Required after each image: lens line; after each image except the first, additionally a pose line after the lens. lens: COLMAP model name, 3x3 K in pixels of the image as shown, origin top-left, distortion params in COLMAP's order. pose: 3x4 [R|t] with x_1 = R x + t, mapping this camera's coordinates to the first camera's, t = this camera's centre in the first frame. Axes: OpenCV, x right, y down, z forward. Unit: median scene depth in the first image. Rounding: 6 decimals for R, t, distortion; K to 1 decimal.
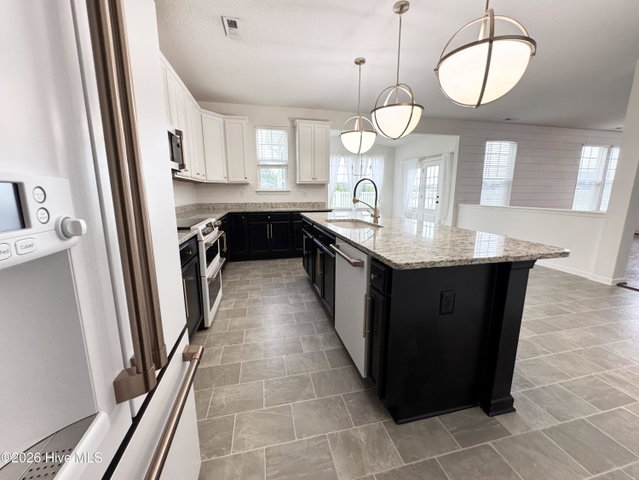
lens RADIAL K [[258.7, 0, 320.2], [0, 258.7, 240.2], [0, 0, 1]] dist [-0.002231, -0.000421]
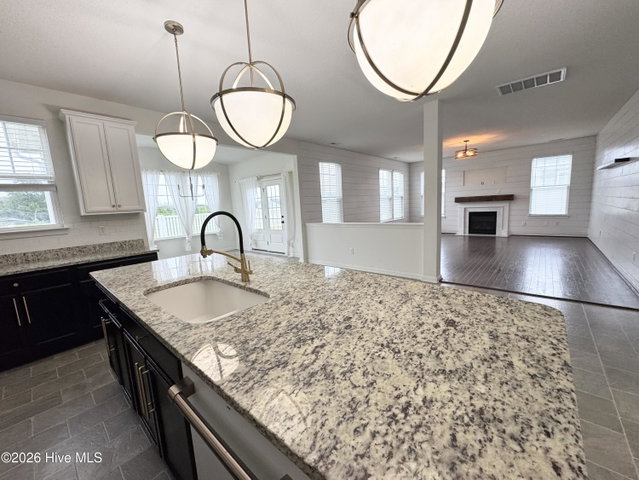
lens RADIAL K [[258.7, 0, 321.3], [0, 258.7, 240.6], [0, 0, 1]] dist [-0.002231, -0.000421]
pose [[0.810828, -0.122472, 0.572327, 0.011320], [0.158693, 0.987235, -0.013566, -0.061889], [-0.563360, 0.101824, 0.819913, 0.191942]]
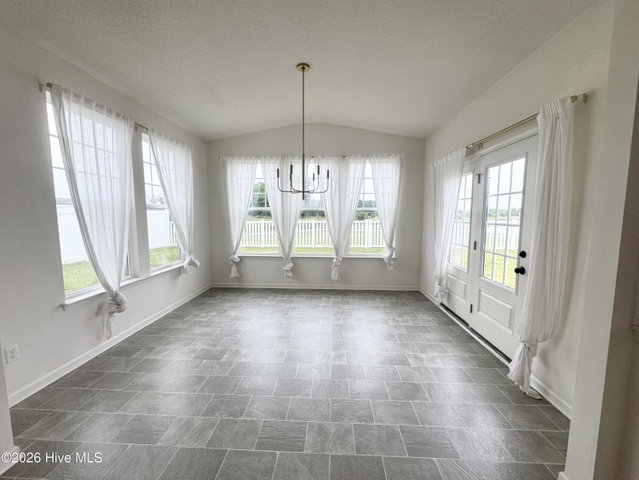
lens RADIAL K [[258.7, 0, 317.8], [0, 258.7, 240.5], [0, 0, 1]] dist [-0.002231, -0.000421]
pose [[0.961723, 0.034445, -0.271851, 0.430218], [-0.058131, 0.995134, -0.079557, -0.208270], [0.267788, 0.092315, 0.959045, 0.902749]]
